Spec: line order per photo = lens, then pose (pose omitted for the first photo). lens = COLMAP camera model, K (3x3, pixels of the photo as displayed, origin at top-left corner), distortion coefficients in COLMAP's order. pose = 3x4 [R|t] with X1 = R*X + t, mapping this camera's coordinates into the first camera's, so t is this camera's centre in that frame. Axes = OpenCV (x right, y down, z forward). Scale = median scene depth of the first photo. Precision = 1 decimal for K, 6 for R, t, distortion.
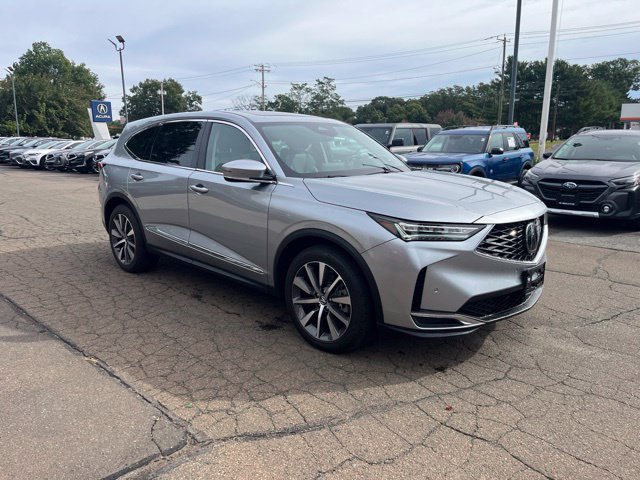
lens RADIAL K [[482.4, 0, 319.1], [0, 482.4, 239.7], [0, 0, 1]] dist [0.074917, -0.094067]
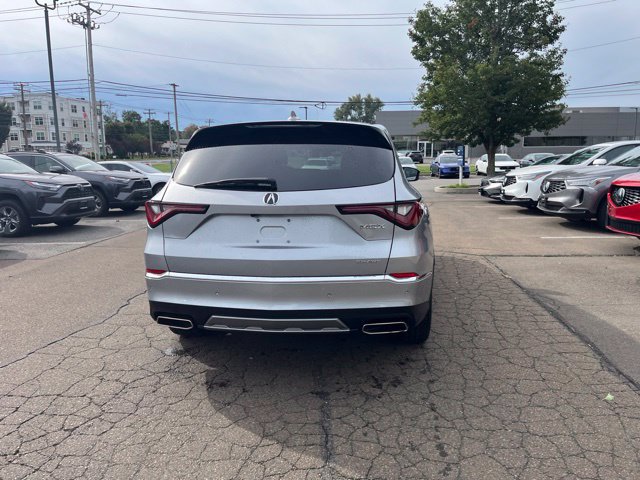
lens RADIAL K [[482.4, 0, 318.3], [0, 482.4, 235.4], [0, 0, 1]] dist [0.074917, -0.094067]
pose [[-0.606194, -0.127454, 0.785038, -1.142246], [0.169364, 0.943747, 0.284001, -0.414614], [-0.777075, 0.305117, -0.550507, 1.985557]]
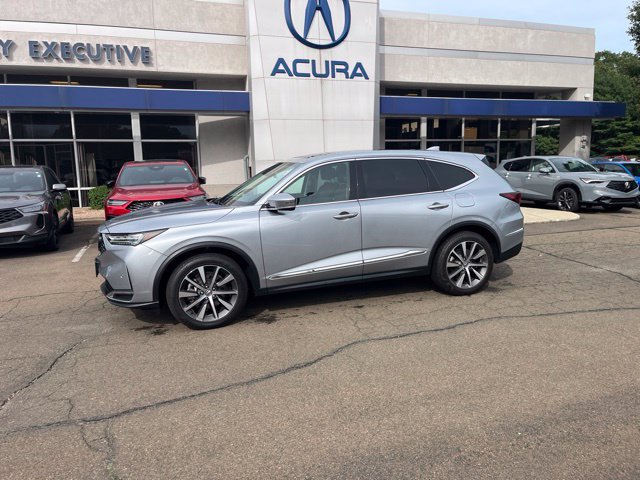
lens RADIAL K [[482.4, 0, 318.9], [0, 482.4, 237.9], [0, 0, 1]] dist [0.074917, -0.094067]
pose [[-0.466542, 0.141172, -0.873160, 1.229880], [-0.156225, 0.958508, 0.238444, -0.419420], [0.870593, 0.247653, -0.425130, 1.892757]]
